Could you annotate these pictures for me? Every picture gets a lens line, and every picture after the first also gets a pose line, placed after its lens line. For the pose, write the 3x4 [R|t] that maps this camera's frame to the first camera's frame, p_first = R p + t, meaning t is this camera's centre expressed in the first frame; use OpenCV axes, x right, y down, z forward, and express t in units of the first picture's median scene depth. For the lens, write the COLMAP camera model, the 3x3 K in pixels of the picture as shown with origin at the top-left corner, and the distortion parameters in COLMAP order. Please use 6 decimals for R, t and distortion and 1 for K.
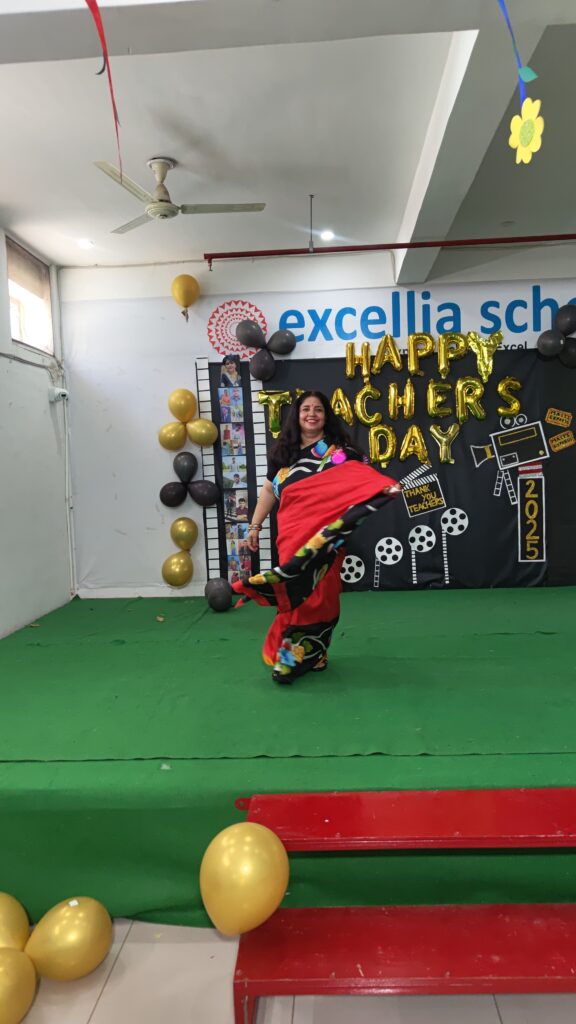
lens RADIAL K [[704.5, 0, 302.0], [0, 704.5, 514.0], [0, 0, 1]] dist [0.027332, -0.034918]
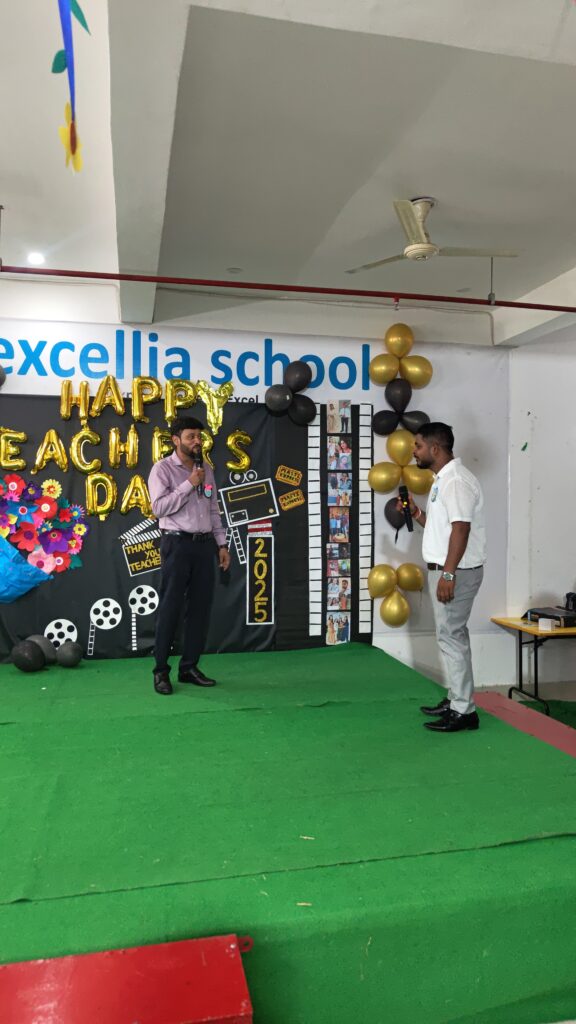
lens RADIAL K [[704.5, 0, 284.4], [0, 704.5, 523.6], [0, 0, 1]] dist [0.027332, -0.034918]
pose [[0.963885, 0.032548, 0.264321, 0.103723], [-0.017772, 0.998152, -0.058103, -0.013965], [-0.265724, 0.051307, 0.962683, 0.072655]]
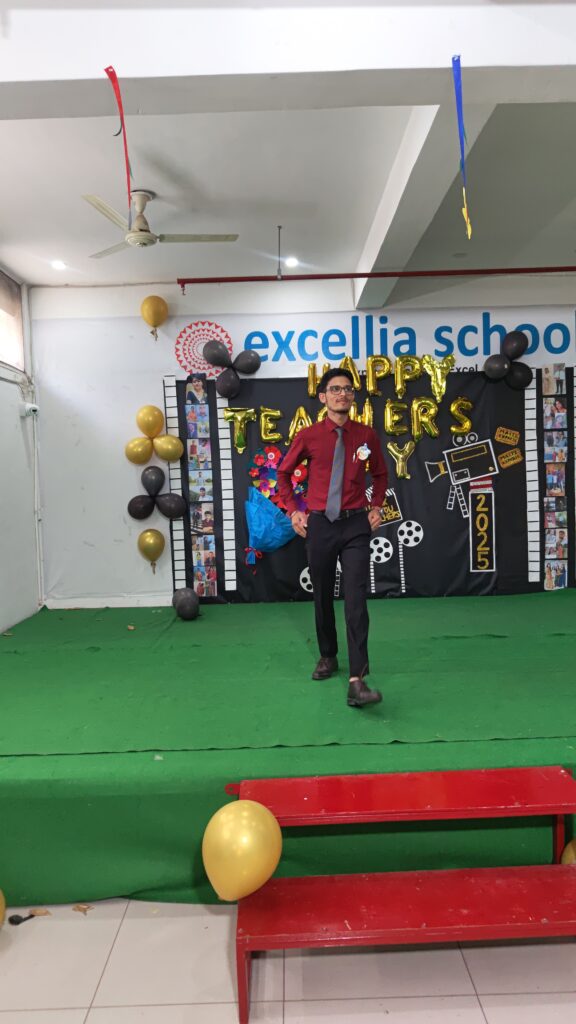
lens RADIAL K [[704.5, 0, 289.9], [0, 704.5, 516.6], [0, 0, 1]] dist [0.027332, -0.034918]
pose [[0.998402, 0.001939, 0.056480, -0.023706], [-0.001061, 0.999878, -0.015564, 0.002029], [-0.056503, 0.015479, 0.998282, -0.043933]]
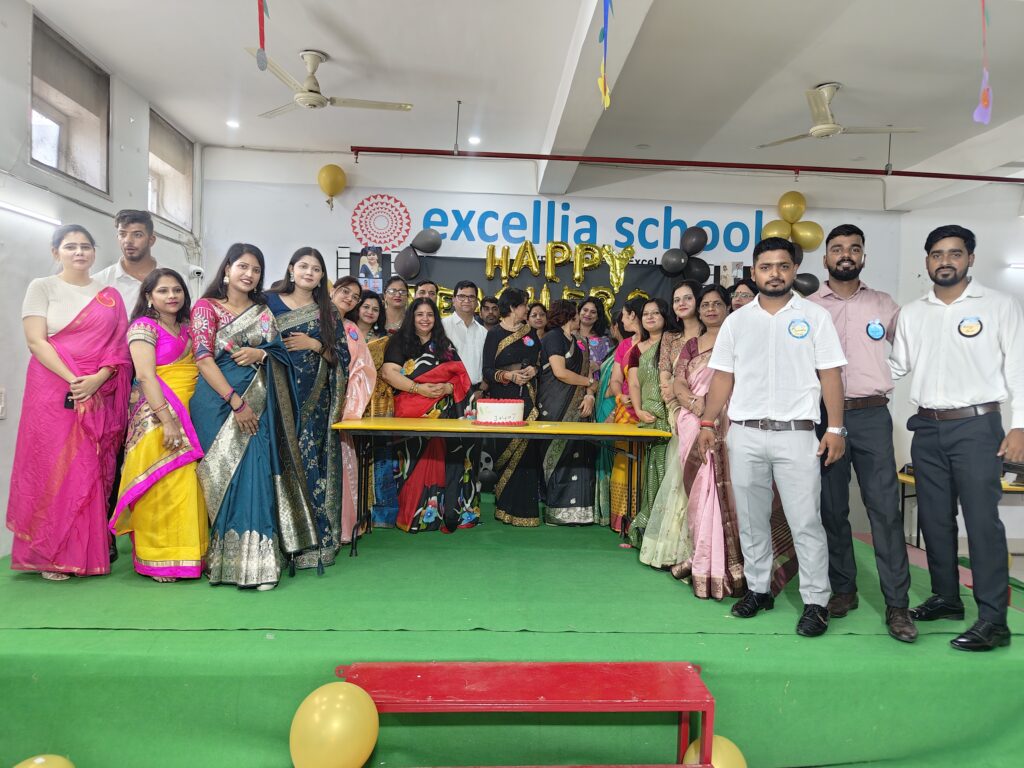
lens RADIAL K [[708.9, 0, 524.2], [0, 708.9, 388.2], [0, 0, 1]] dist [0.013076, -0.005939]
pose [[0.992158, 0.062082, 0.108481, 0.016582], [-0.057375, 0.997293, -0.045995, 0.012232], [-0.111043, 0.039410, 0.993034, -0.030163]]
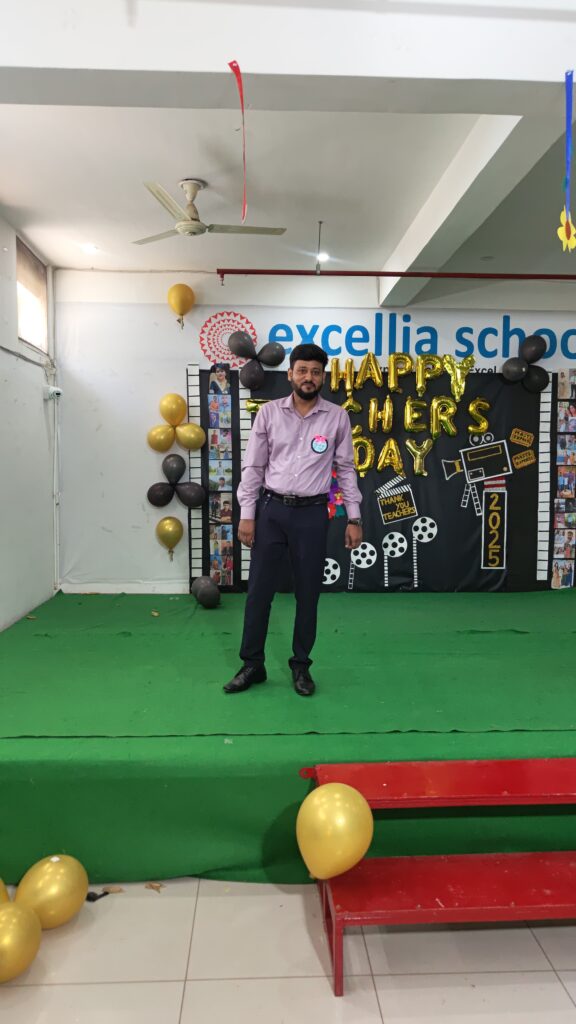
lens RADIAL K [[704.5, 0, 290.8], [0, 704.5, 516.5], [0, 0, 1]] dist [0.027332, -0.034918]
pose [[0.994388, 0.034398, 0.100050, -0.096669], [-0.034076, 0.999407, -0.004925, 0.003142], [-0.100160, 0.001488, 0.994970, -0.050185]]
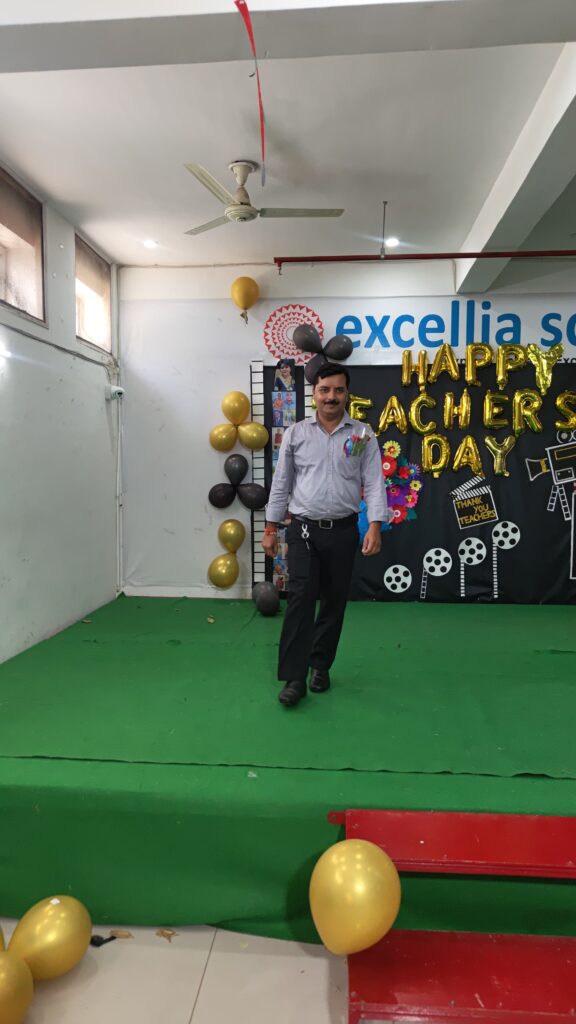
lens RADIAL K [[704.5, 0, 289.6], [0, 704.5, 512.8], [0, 0, 1]] dist [0.027332, -0.034918]
pose [[0.998585, 0.041371, -0.033412, -0.054291], [-0.041568, 0.999122, -0.005224, -0.002724], [0.033166, 0.006606, 0.999428, 0.004211]]
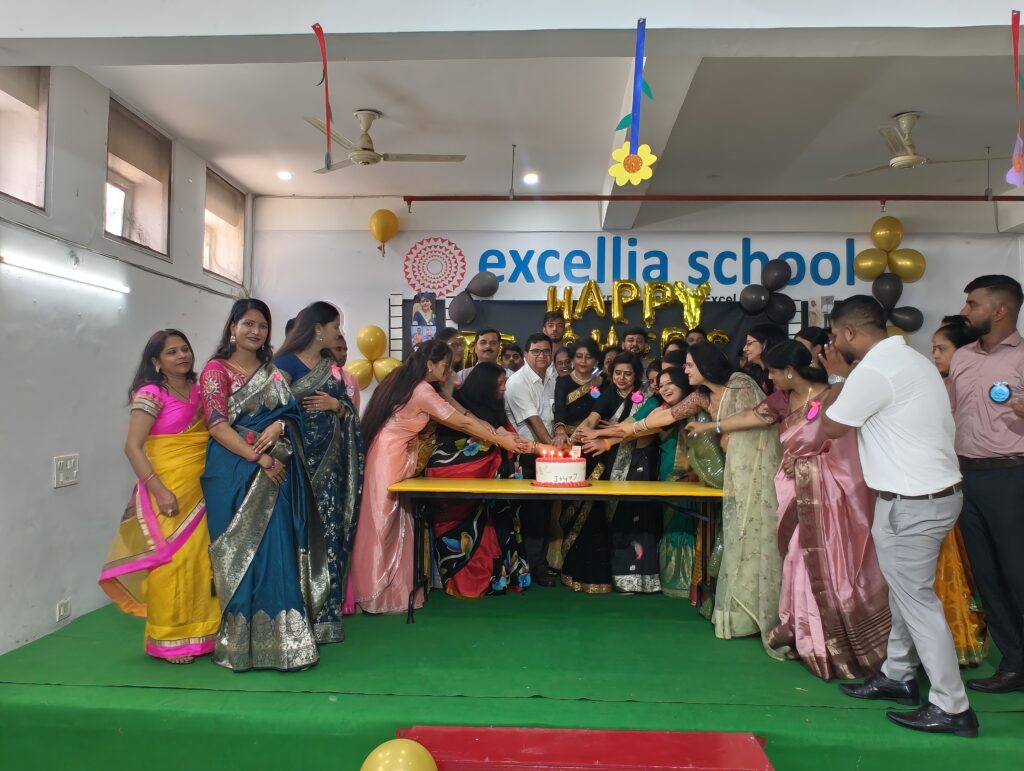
lens RADIAL K [[843.0, 0, 514.3], [0, 843.0, 378.3], [0, 0, 1]] dist [-0.049330, 0.080014]
pose [[0.998880, 0.047305, 0.000208, 0.022934], [-0.047025, 0.993420, -0.104433, 0.002626], [-0.005147, 0.104307, 0.994532, -0.119801]]
